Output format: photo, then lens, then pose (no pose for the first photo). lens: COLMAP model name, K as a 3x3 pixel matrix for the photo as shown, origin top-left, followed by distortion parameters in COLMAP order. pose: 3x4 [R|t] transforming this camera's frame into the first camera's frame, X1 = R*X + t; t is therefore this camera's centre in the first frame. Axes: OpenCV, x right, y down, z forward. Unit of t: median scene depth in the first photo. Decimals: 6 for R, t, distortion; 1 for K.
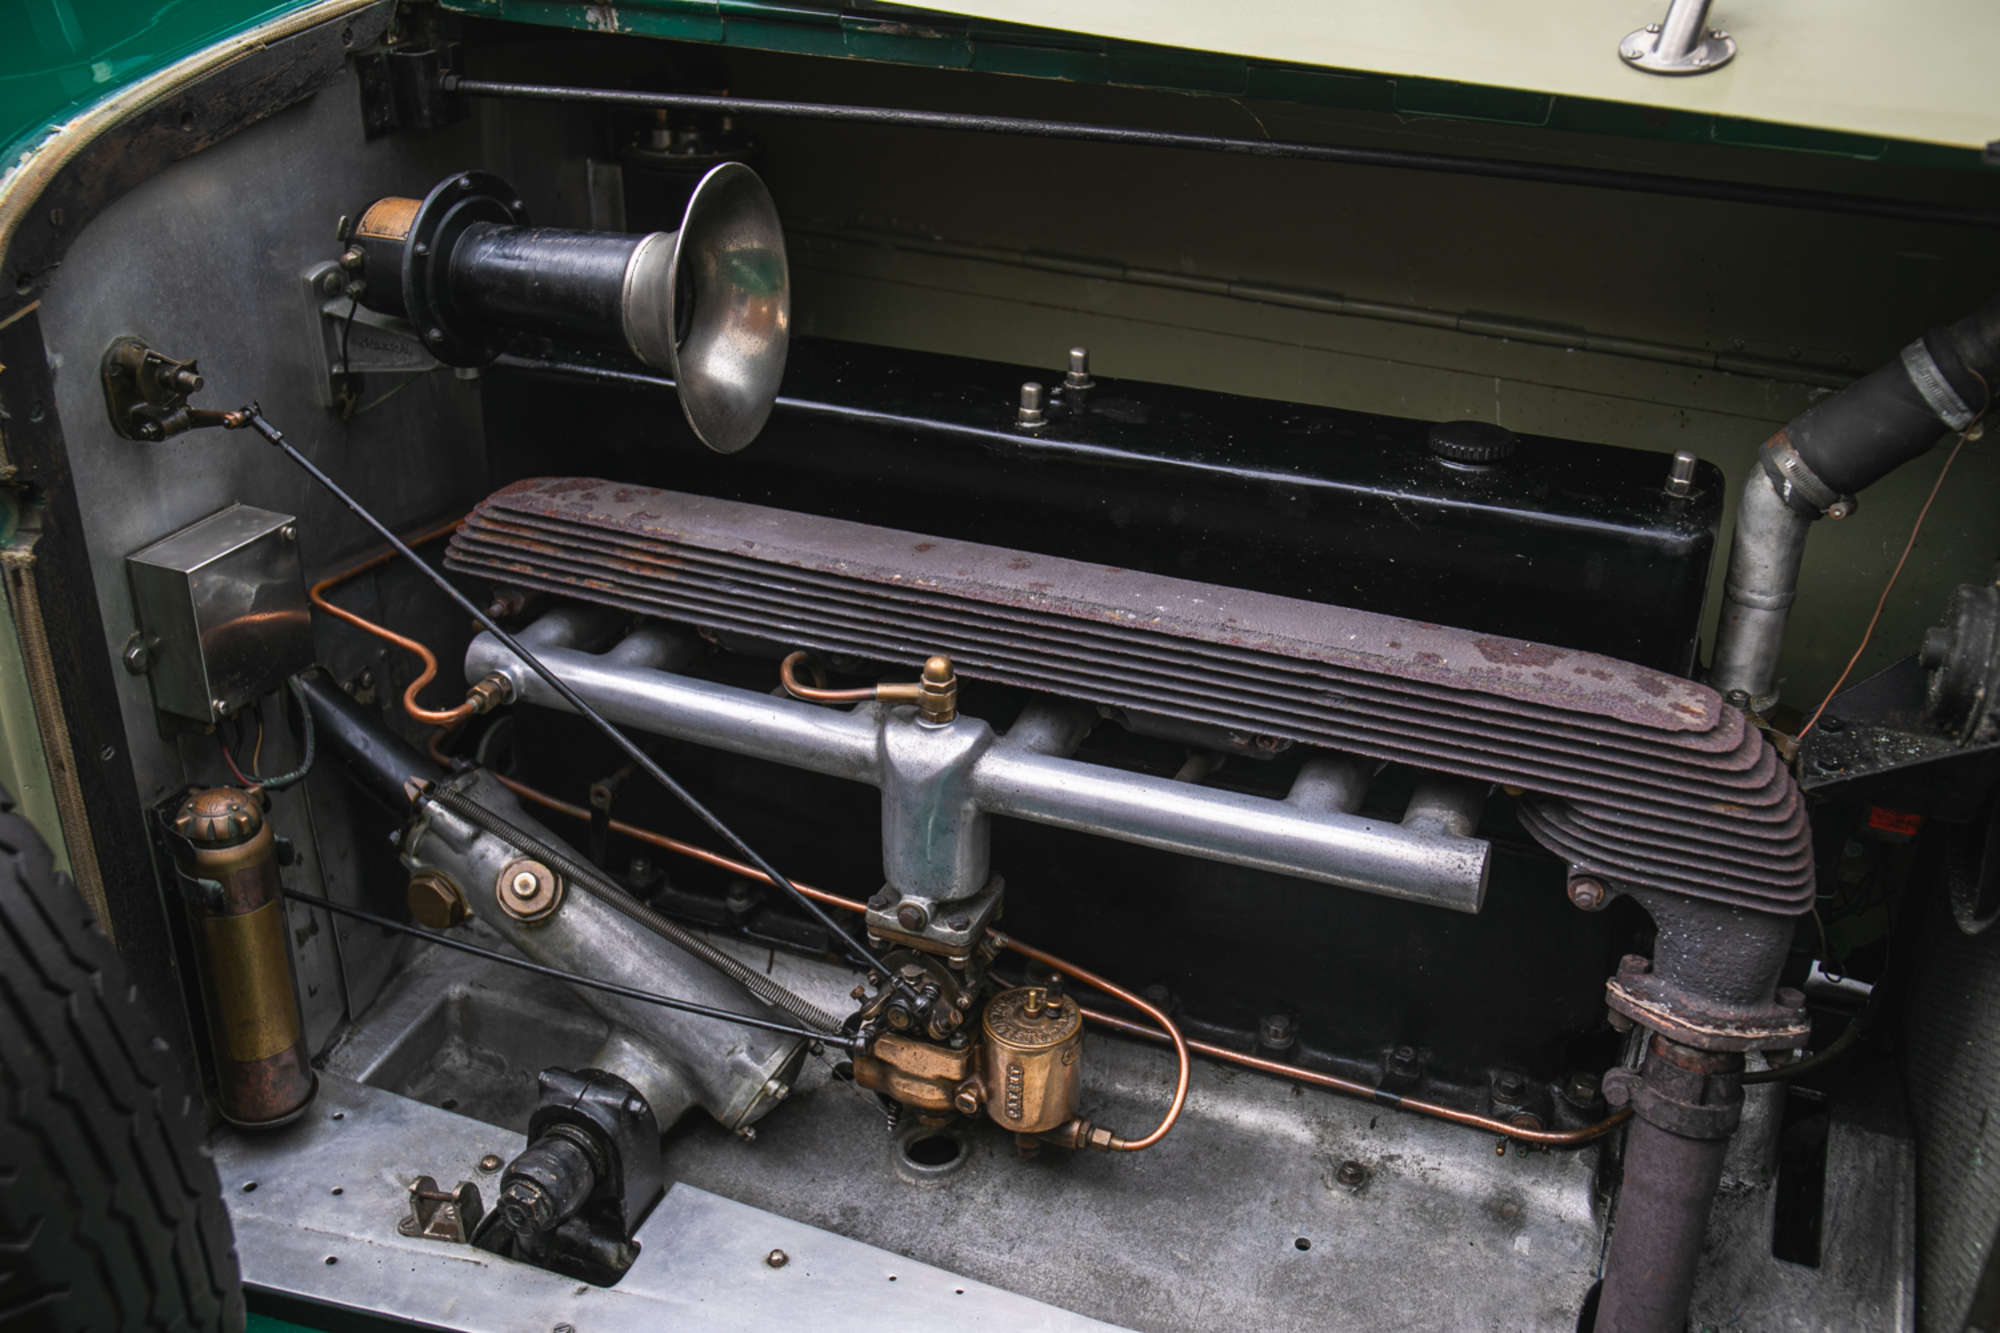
lens RADIAL K [[1954.9, 0, 1012.8], [0, 1954.9, 602.9], [0, 0, 1]] dist [0.003865, 0.000000]
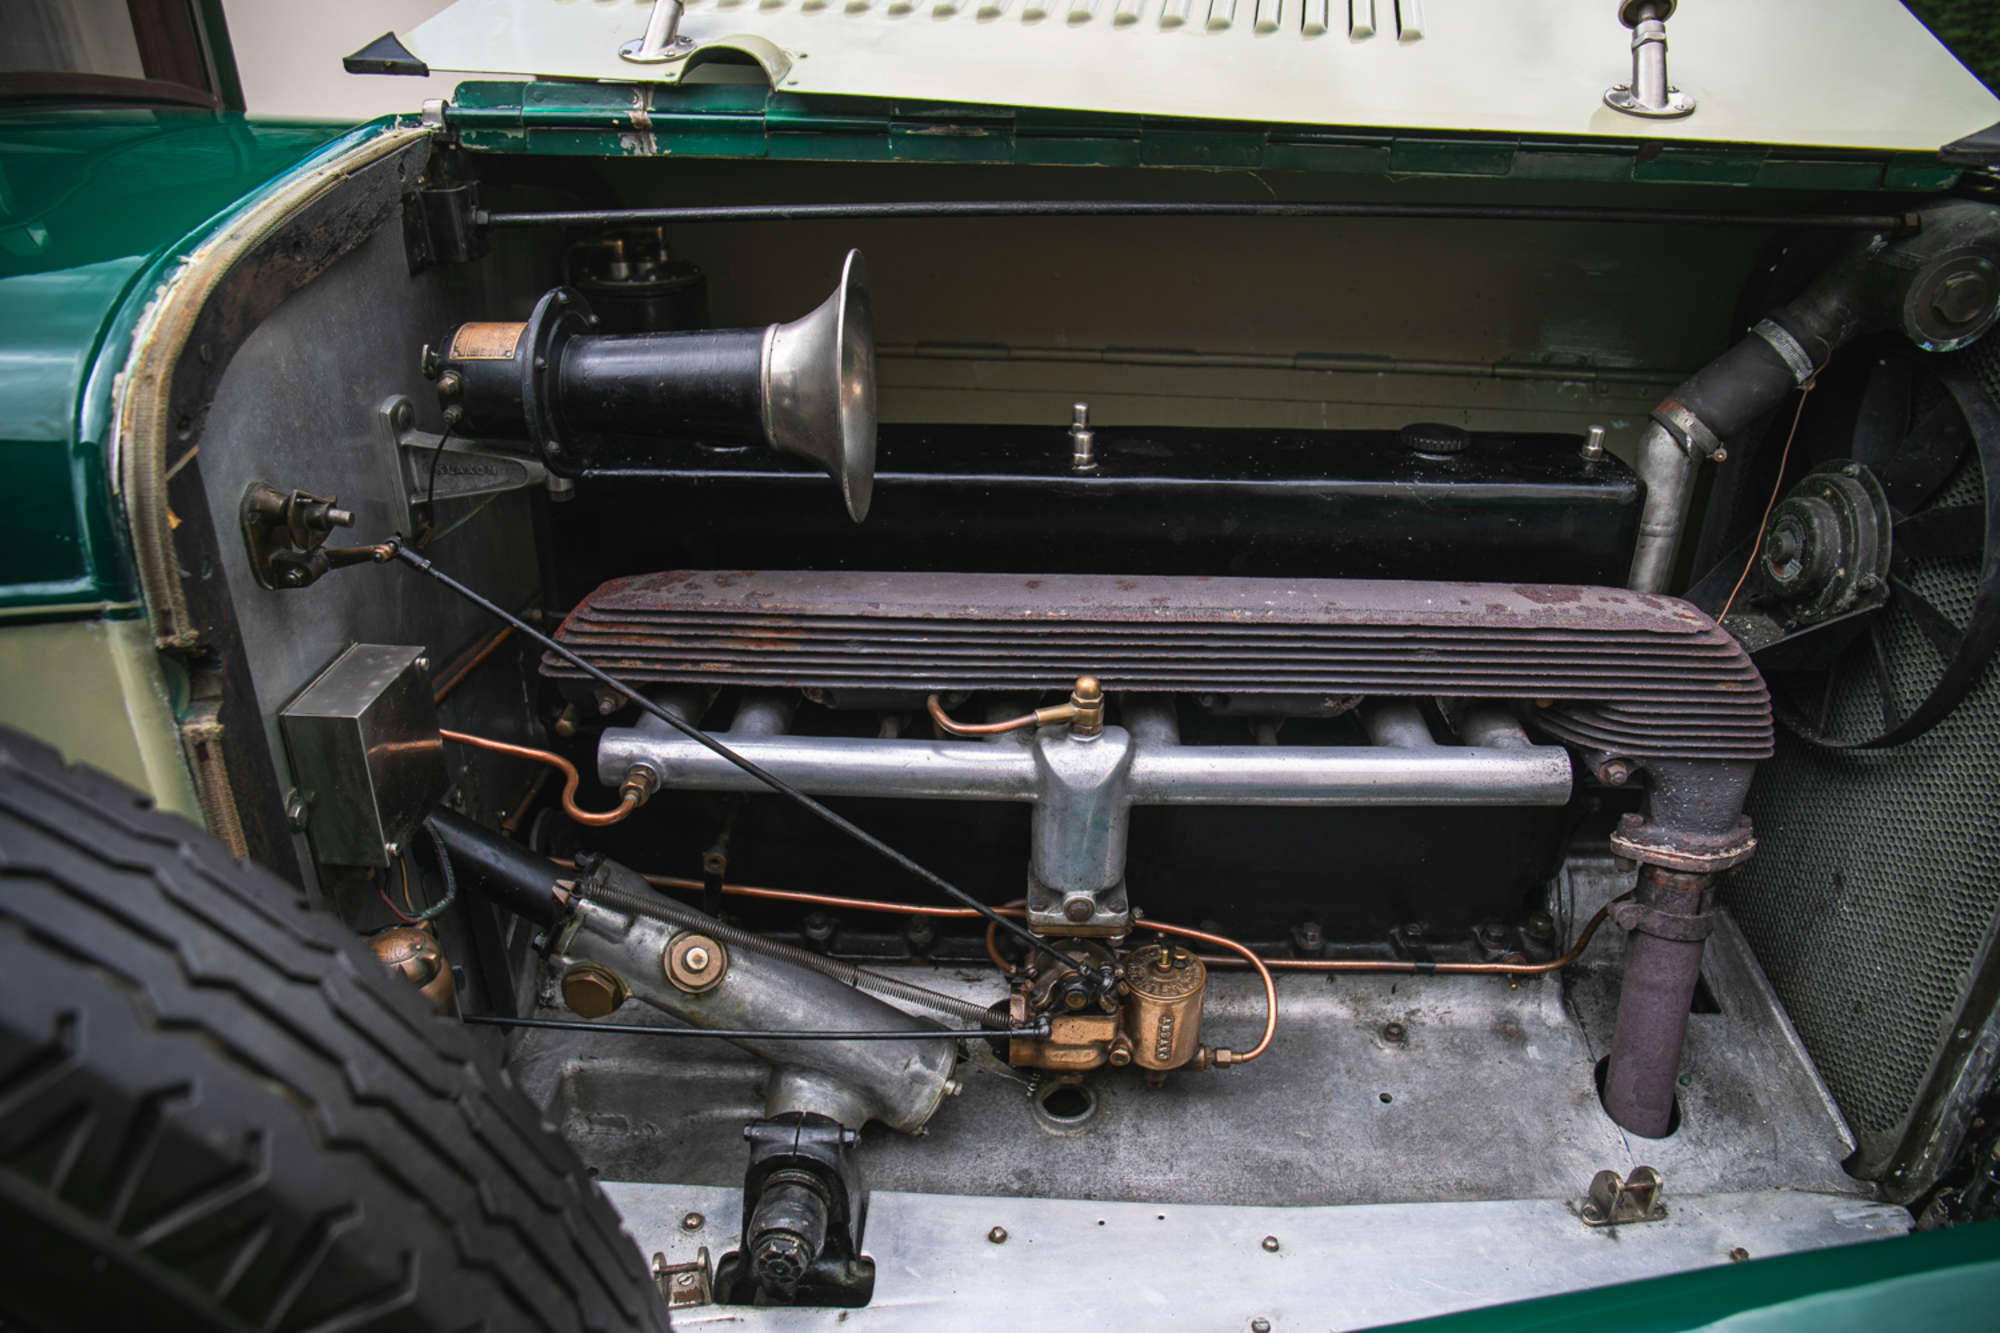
lens RADIAL K [[1361.0, 0, 1005.5], [0, 1361.0, 615.2], [0, 0, 1]] dist [-0.065863, 0.018006]
pose [[0.937925, -0.150862, 0.312310, -0.305474], [0.154902, 0.987857, 0.011984, -0.022636], [-0.310325, 0.037137, 0.949905, 0.261205]]
